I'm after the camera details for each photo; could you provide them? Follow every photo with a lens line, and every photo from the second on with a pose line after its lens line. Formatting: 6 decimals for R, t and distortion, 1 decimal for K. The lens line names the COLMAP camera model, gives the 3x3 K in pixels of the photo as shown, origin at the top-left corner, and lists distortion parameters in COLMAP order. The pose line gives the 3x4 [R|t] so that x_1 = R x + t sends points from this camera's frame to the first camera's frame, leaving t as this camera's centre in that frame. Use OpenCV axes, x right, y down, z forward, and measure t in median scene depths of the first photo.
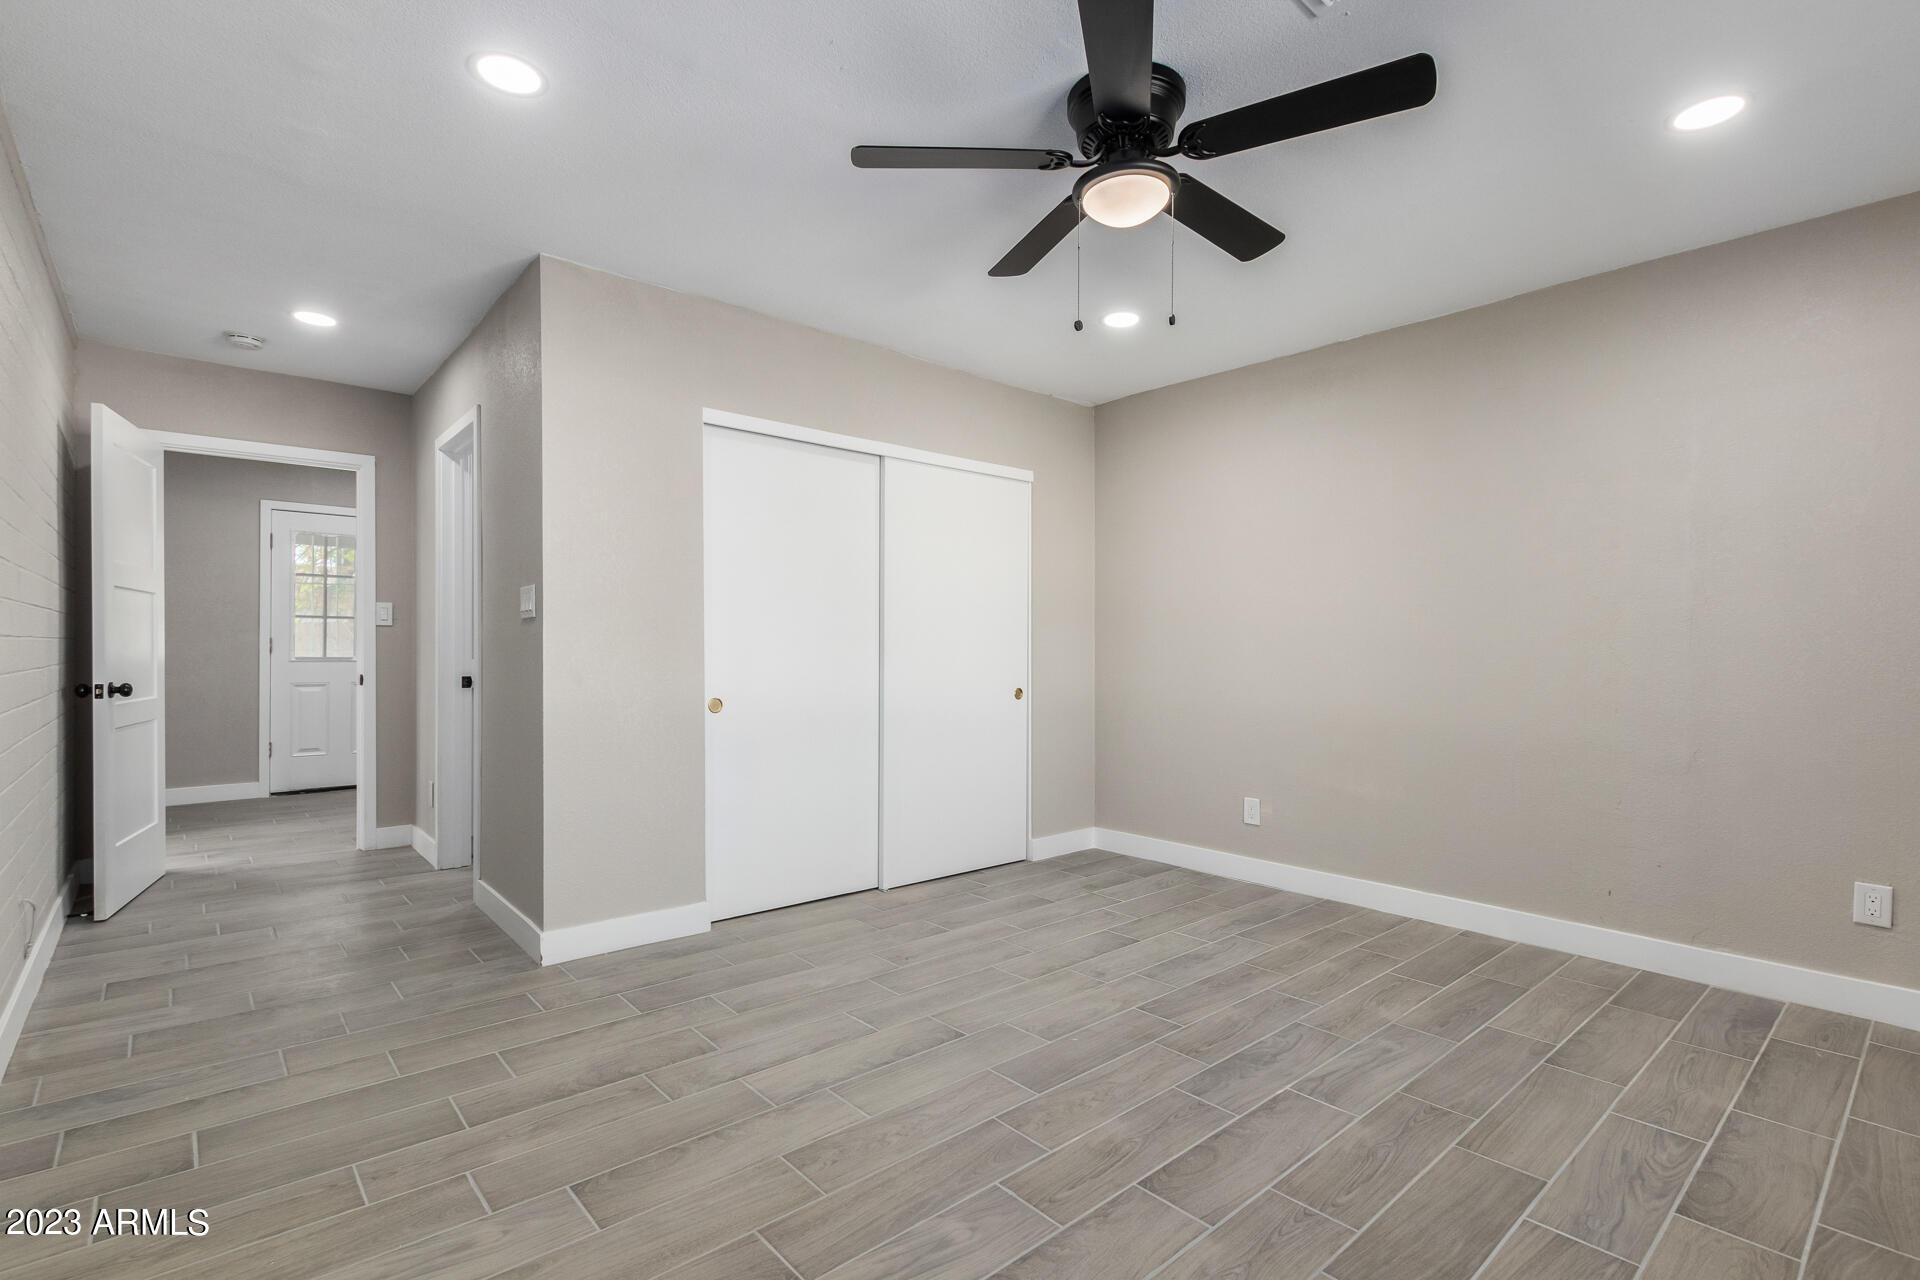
lens RADIAL K [[876.5, 0, 952.5], [0, 876.5, 653.9], [0, 0, 1]] dist [0.000641, -0.000455]
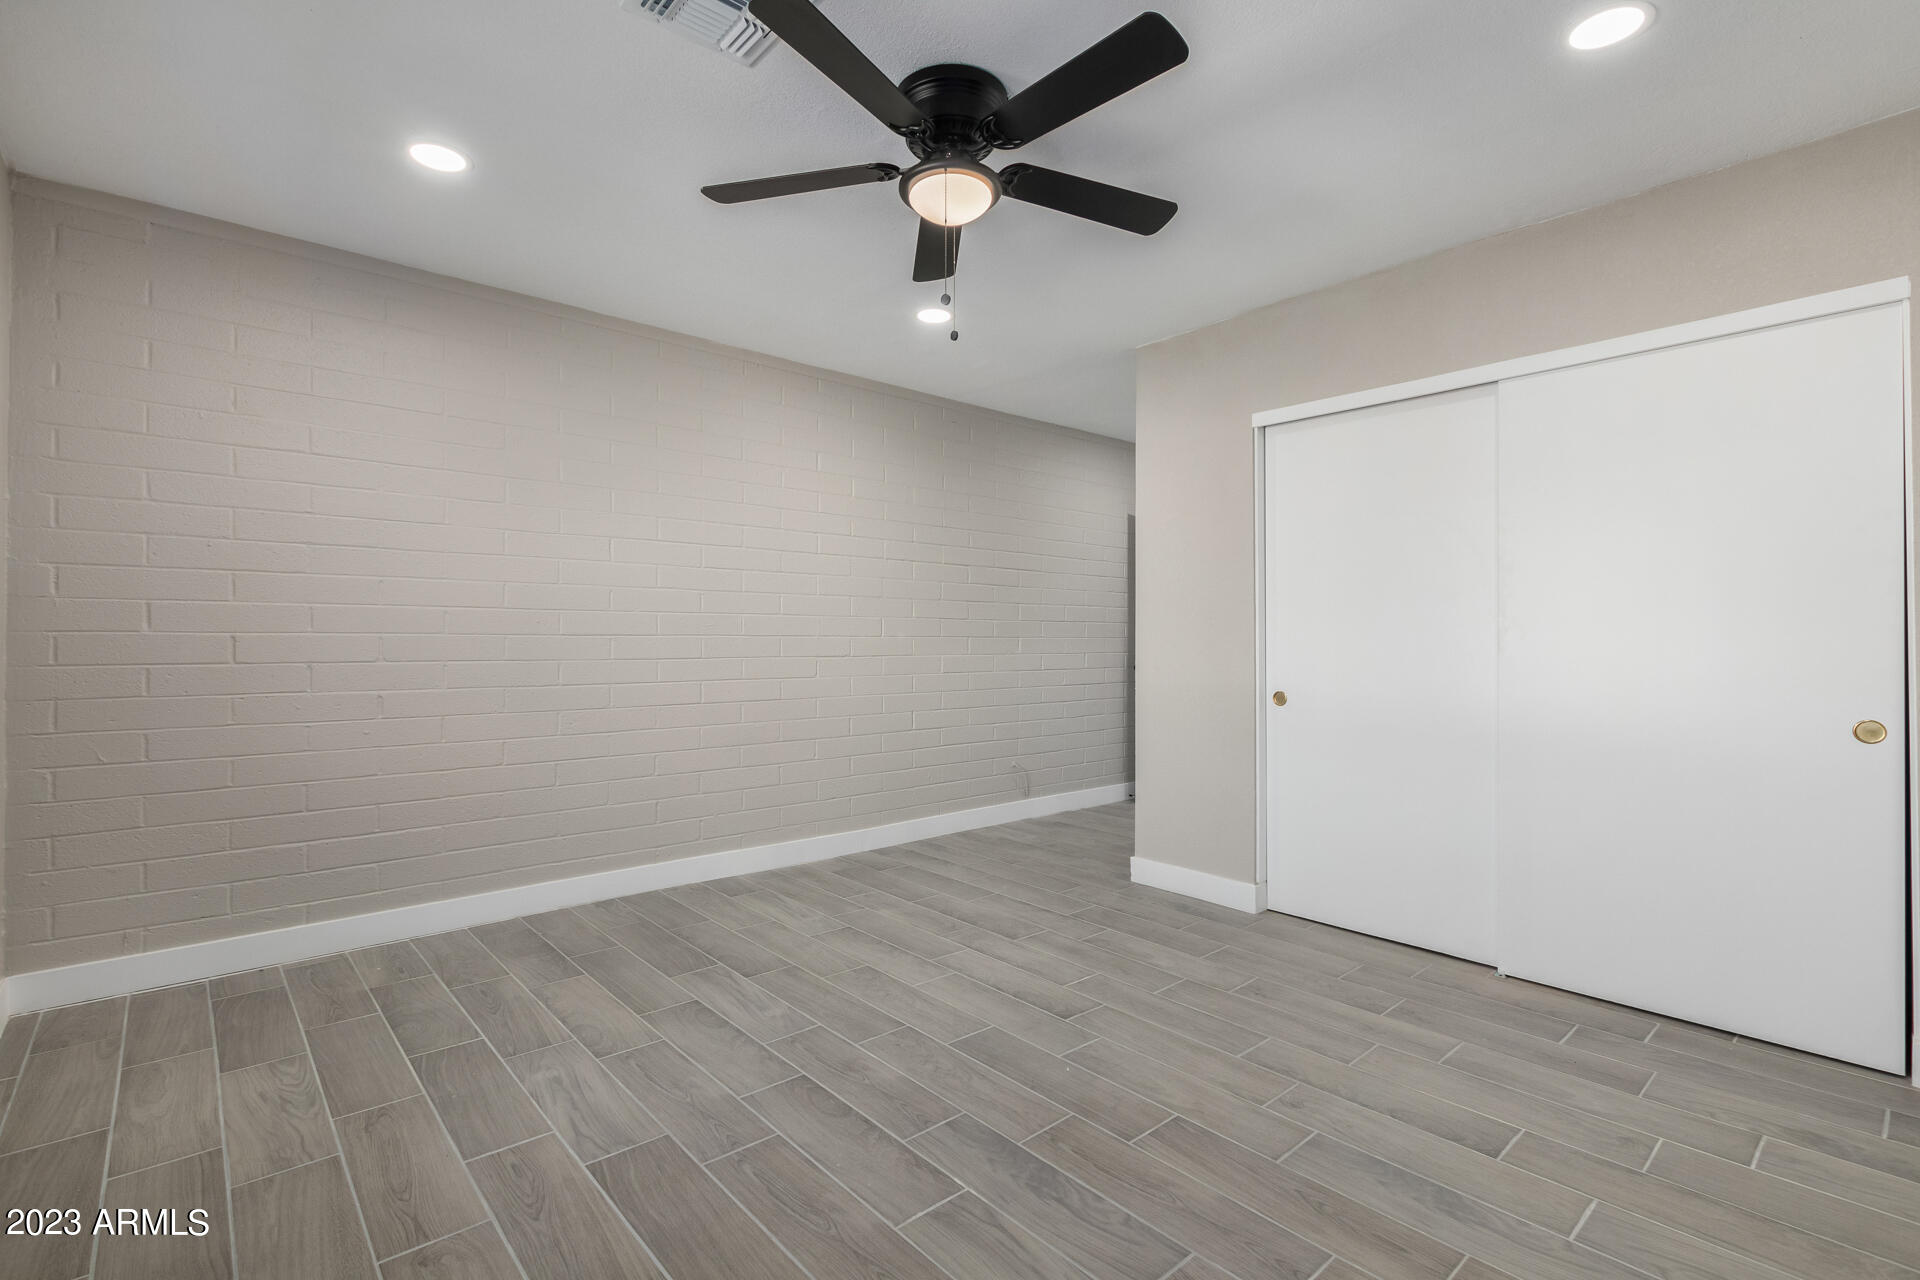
lens RADIAL K [[876.5, 0, 950.9], [0, 876.5, 640.0], [0, 0, 1]] dist [0.000641, -0.000455]
pose [[0.008497, -0.006608, -0.999942, 0.896230], [-0.010114, 0.999926, -0.006694, 0.001792], [0.999913, 0.010171, 0.008429, 0.739139]]
